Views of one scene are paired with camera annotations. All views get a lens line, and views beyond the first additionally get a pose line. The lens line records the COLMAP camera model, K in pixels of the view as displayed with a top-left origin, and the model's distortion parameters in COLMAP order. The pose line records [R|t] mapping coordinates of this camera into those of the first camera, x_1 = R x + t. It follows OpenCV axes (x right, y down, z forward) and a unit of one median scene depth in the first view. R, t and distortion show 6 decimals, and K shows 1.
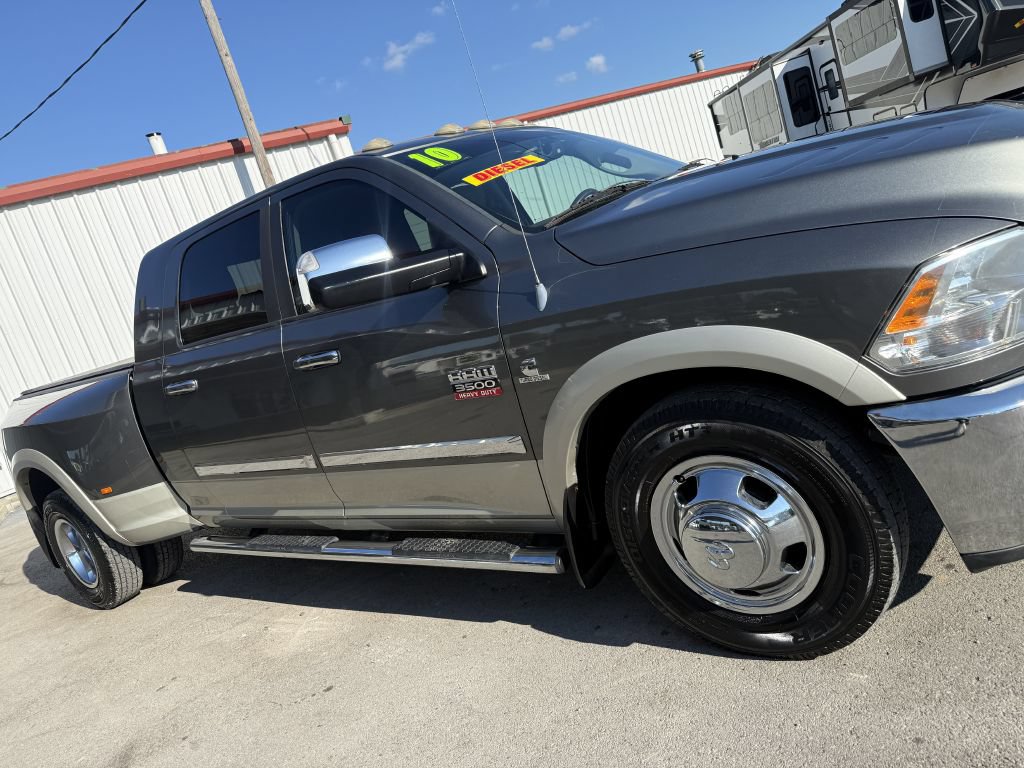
lens RADIAL K [[724.1, 0, 507.0], [0, 724.1, 381.6], [0, 0, 1]] dist [0.029726, -0.034100]
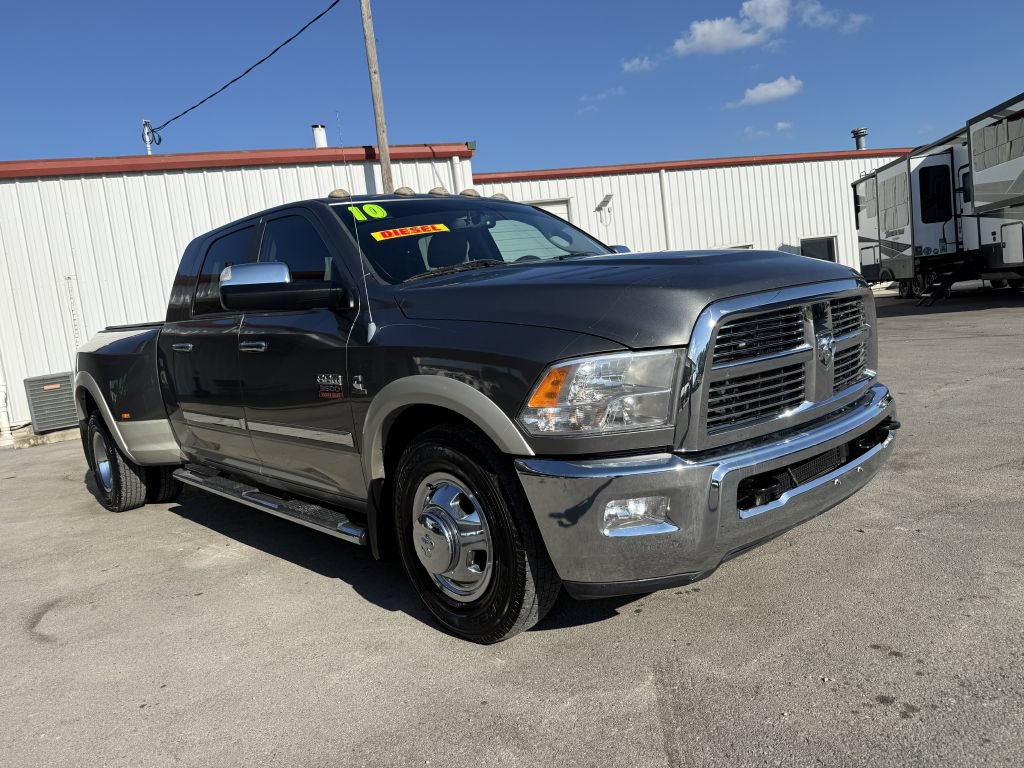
lens RADIAL K [[724.1, 0, 520.2], [0, 724.1, 377.4], [0, 0, 1]] dist [0.029726, -0.034100]
pose [[0.965905, 0.210328, -0.150964, 0.319076], [-0.216051, 0.976126, -0.022376, -0.038868], [0.142653, 0.054229, 0.988286, -0.170330]]
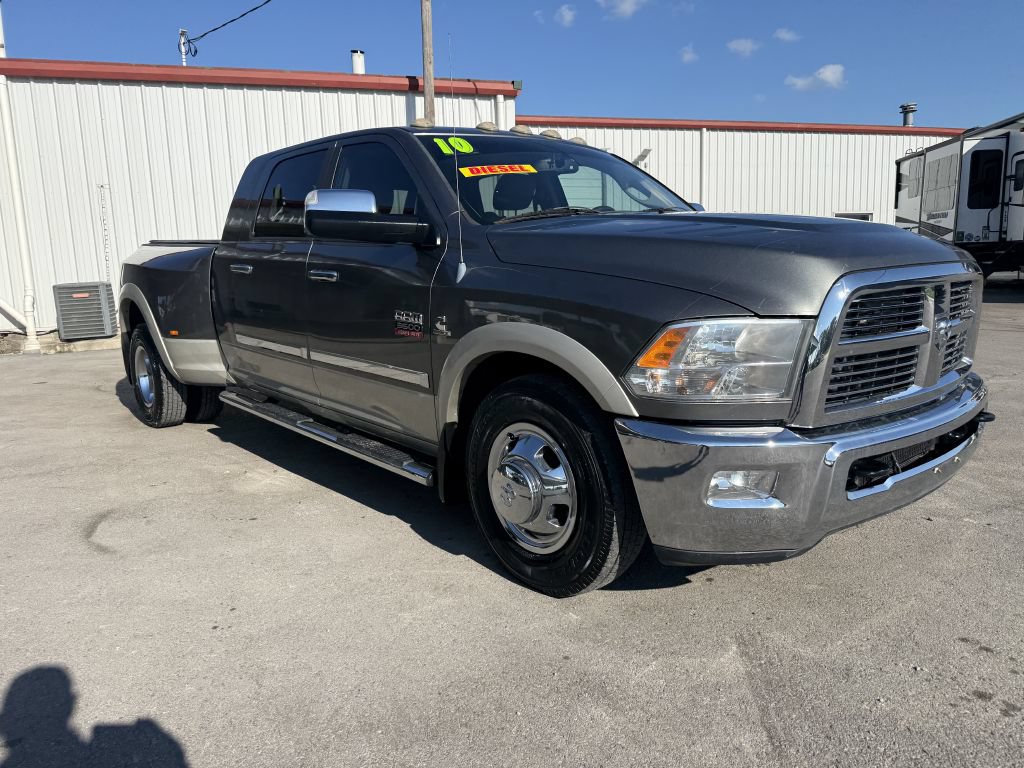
lens RADIAL K [[724.1, 0, 520.5], [0, 724.1, 375.0], [0, 0, 1]] dist [0.029726, -0.034100]
pose [[0.940849, 0.307319, -0.142682, 0.233019], [-0.304246, 0.951603, 0.043426, -0.018532], [0.149122, 0.002553, 0.988815, -0.161647]]
